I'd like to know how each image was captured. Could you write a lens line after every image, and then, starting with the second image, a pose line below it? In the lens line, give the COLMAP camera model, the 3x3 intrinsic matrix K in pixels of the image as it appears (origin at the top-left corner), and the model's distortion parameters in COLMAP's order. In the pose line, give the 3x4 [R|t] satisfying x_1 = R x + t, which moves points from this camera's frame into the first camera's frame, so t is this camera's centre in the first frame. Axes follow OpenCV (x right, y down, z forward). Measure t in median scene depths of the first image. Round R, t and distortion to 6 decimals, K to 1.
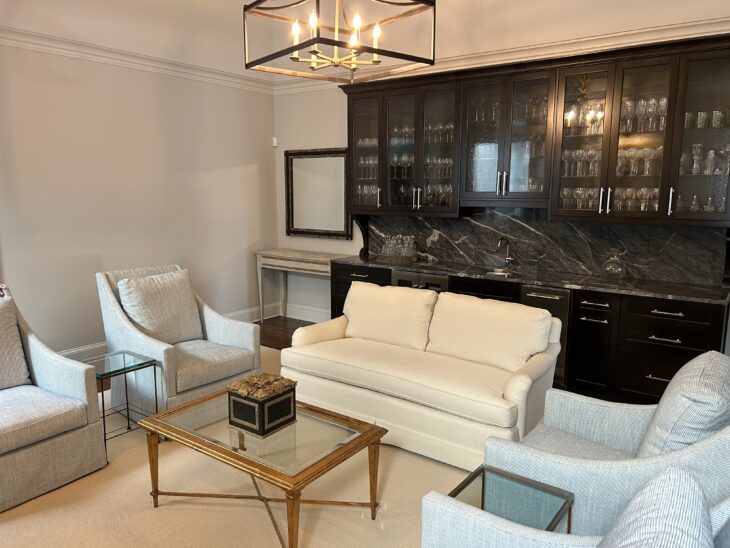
lens RADIAL K [[548.1, 0, 369.7], [0, 548.1, 276.1], [0, 0, 1]] dist [0.072314, -0.090424]
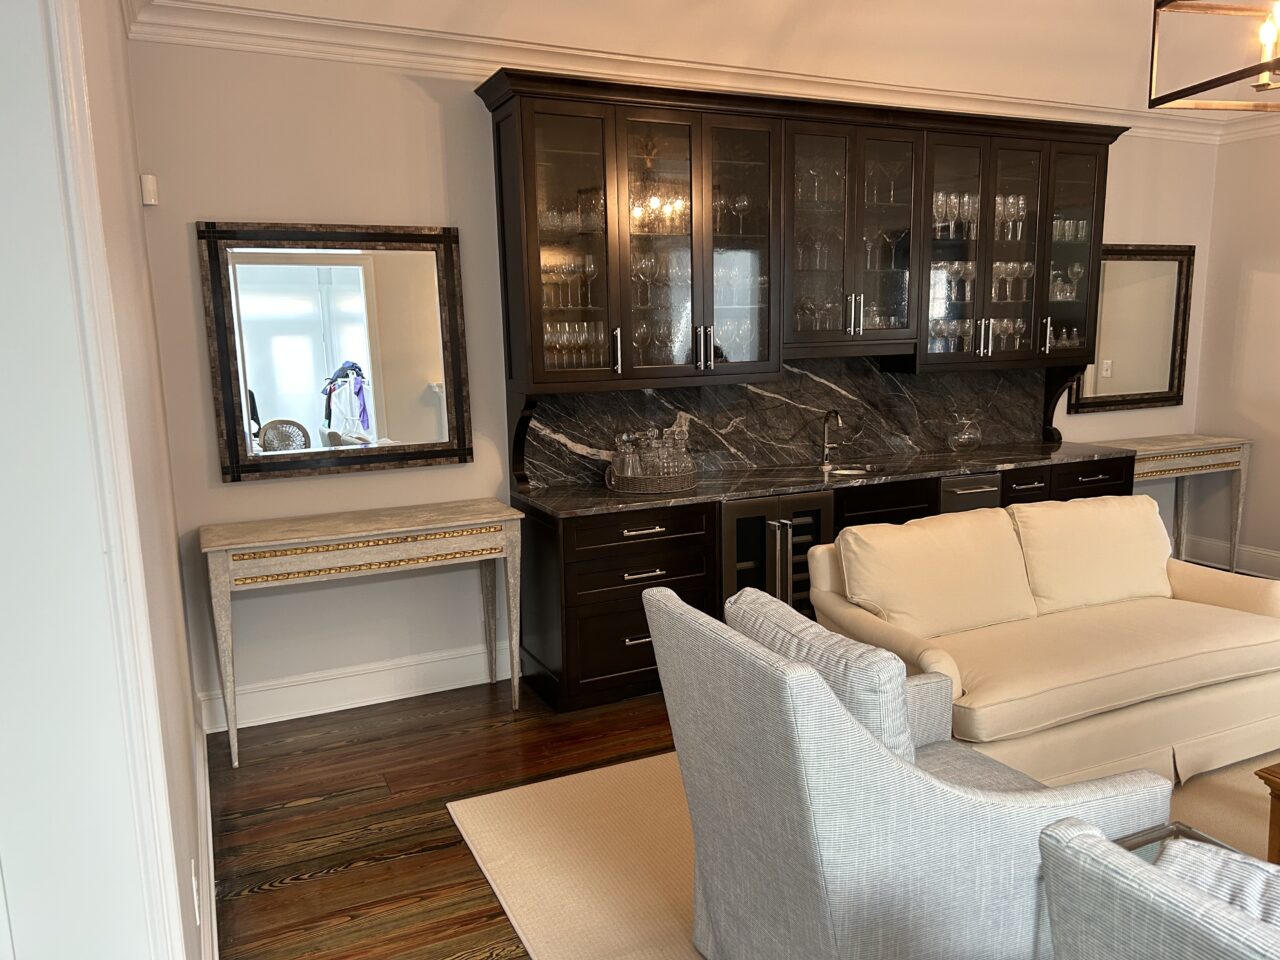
lens RADIAL K [[961.1, 0, 643.8], [0, 961.1, 483.9], [0, 0, 1]] dist [0.072314, -0.090424]
pose [[0.471953, -0.153890, 0.868089, -0.885284], [0.164607, 0.982714, 0.084718, -0.135680], [-0.866120, 0.102911, 0.489127, 0.836553]]
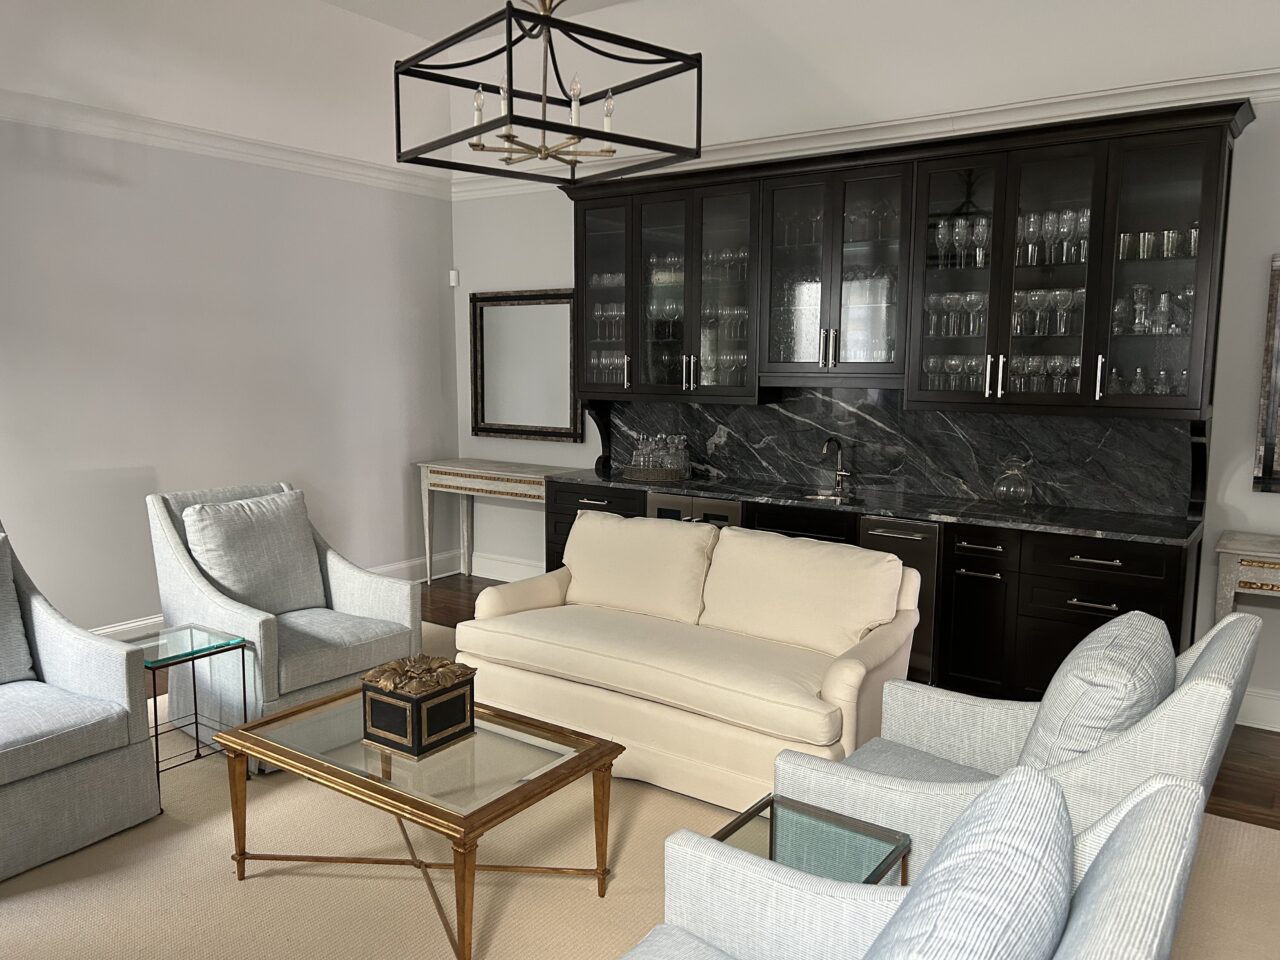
lens RADIAL K [[961.1, 0, 639.5], [0, 961.1, 477.2], [0, 0, 1]] dist [0.072314, -0.090424]
pose [[0.999917, -0.000131, 0.012874, 0.023448], [0.000599, 0.999338, -0.036381, 0.012762], [-0.012861, 0.036386, 0.999255, -0.054272]]
